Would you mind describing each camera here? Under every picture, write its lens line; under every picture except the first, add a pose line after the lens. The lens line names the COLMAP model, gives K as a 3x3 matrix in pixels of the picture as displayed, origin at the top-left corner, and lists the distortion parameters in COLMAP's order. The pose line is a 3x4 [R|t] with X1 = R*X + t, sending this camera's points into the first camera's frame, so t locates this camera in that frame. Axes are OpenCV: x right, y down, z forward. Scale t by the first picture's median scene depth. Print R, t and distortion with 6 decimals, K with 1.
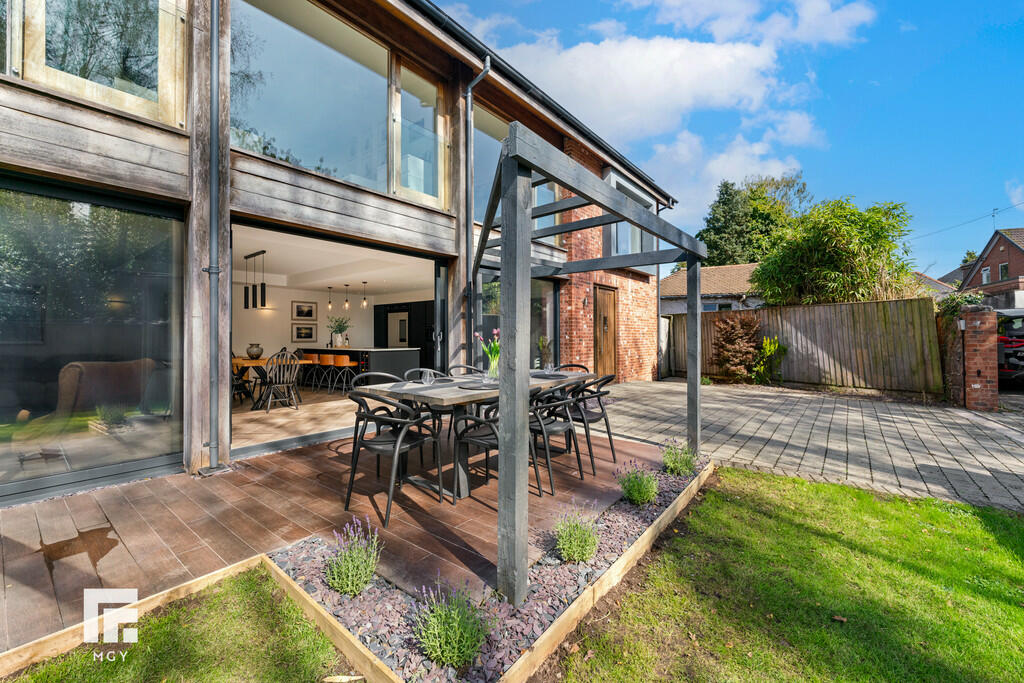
lens RADIAL K [[415.9, 0, 505.7], [0, 415.9, 339.5], [0, 0, 1]] dist [0.000652, 0.000069]
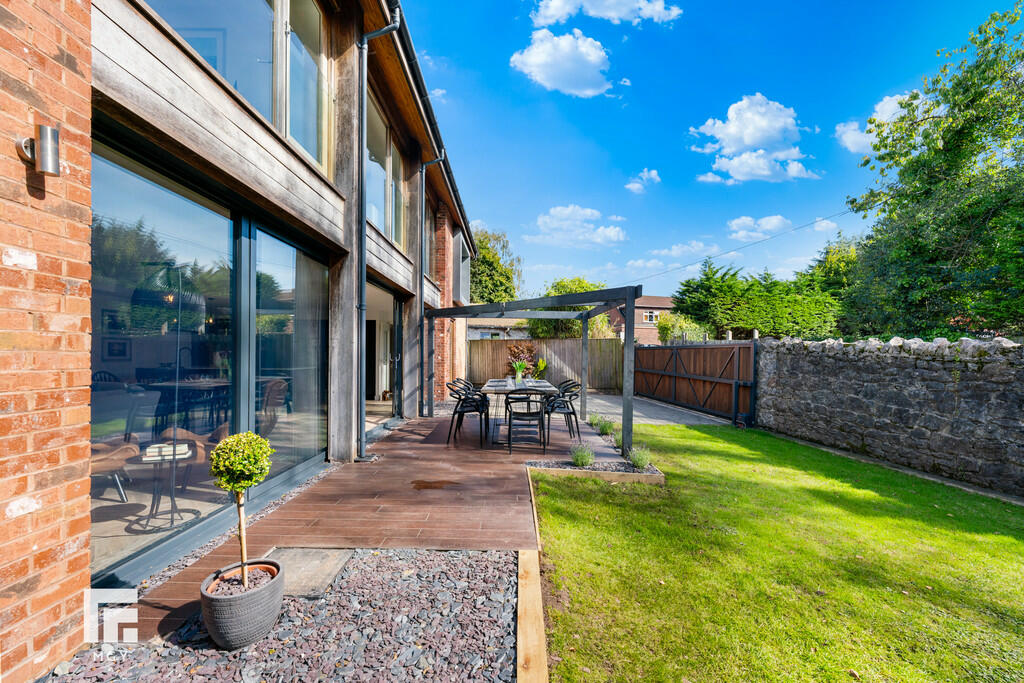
lens RADIAL K [[417.9, 0, 511.4], [0, 417.9, 358.8], [0, 0, 1]] dist [0.000138, 0.000007]
pose [[0.767464, 0.005712, 0.641066, -0.440655], [-0.007143, 0.999974, -0.000360, -0.002841], [-0.641052, -0.004303, 0.767485, -0.109909]]
